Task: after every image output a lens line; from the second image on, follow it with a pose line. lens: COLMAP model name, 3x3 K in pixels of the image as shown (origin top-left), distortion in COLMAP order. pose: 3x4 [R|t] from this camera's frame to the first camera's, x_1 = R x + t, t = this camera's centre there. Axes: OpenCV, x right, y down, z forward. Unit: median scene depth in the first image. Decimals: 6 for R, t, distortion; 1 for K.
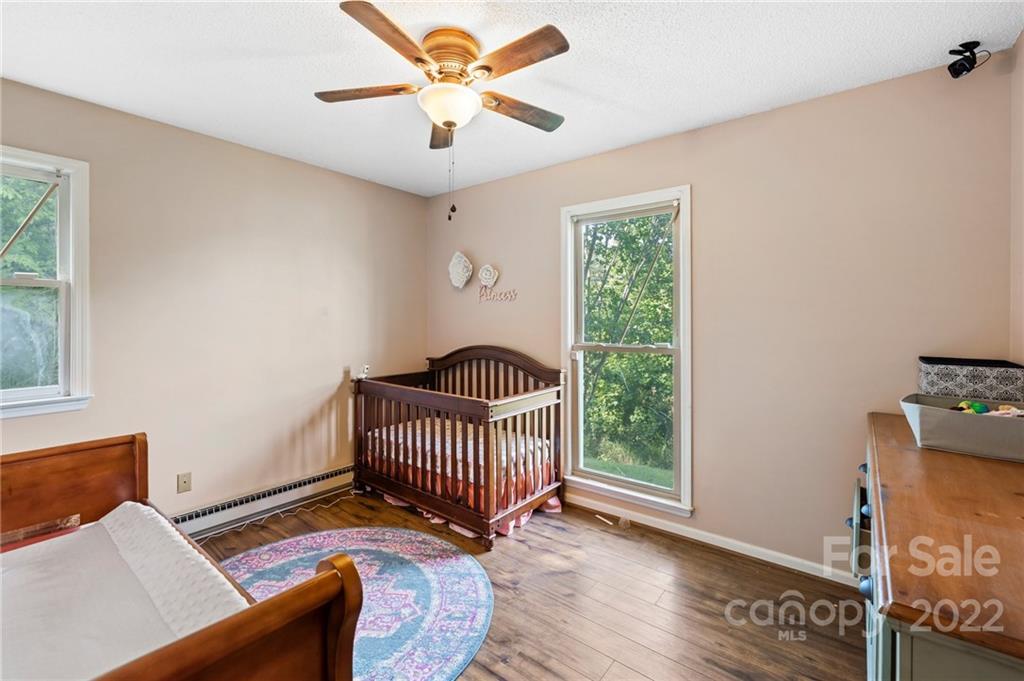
lens RADIAL K [[436.9, 0, 507.3], [0, 436.9, 317.0], [0, 0, 1]] dist [0.000234, -0.000150]
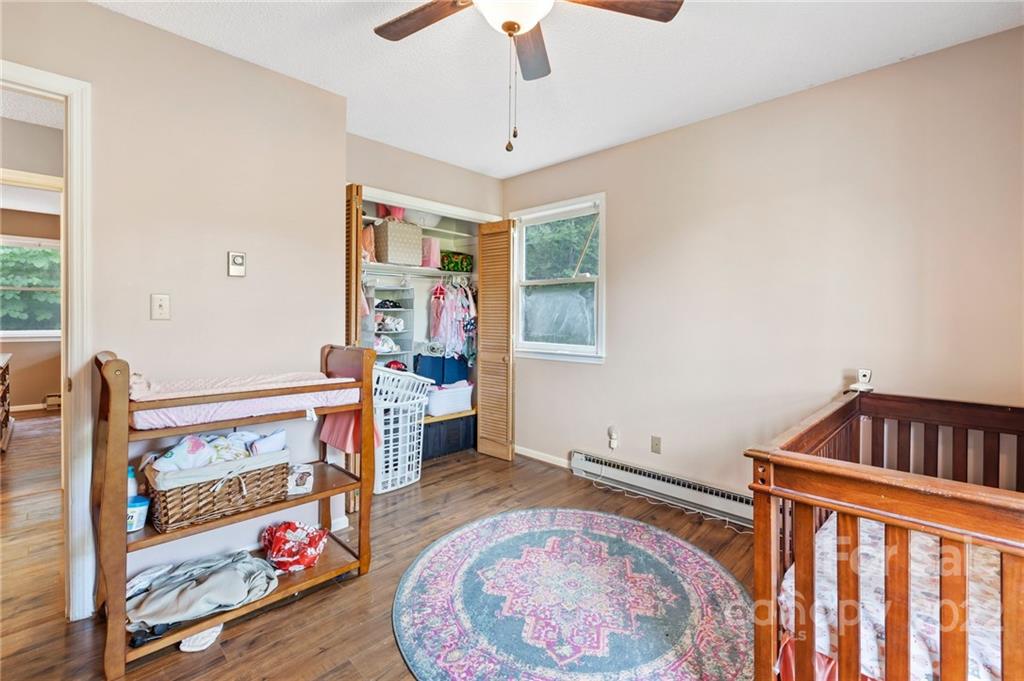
lens RADIAL K [[436.9, 0, 507.3], [0, 436.9, 317.0], [0, 0, 1]] dist [0.000234, -0.000150]
pose [[-0.086230, 0.000266, -0.996275, 0.461139], [-0.001763, 0.999998, 0.000419, 0.050966], [0.996274, 0.001793, -0.086229, 0.771782]]
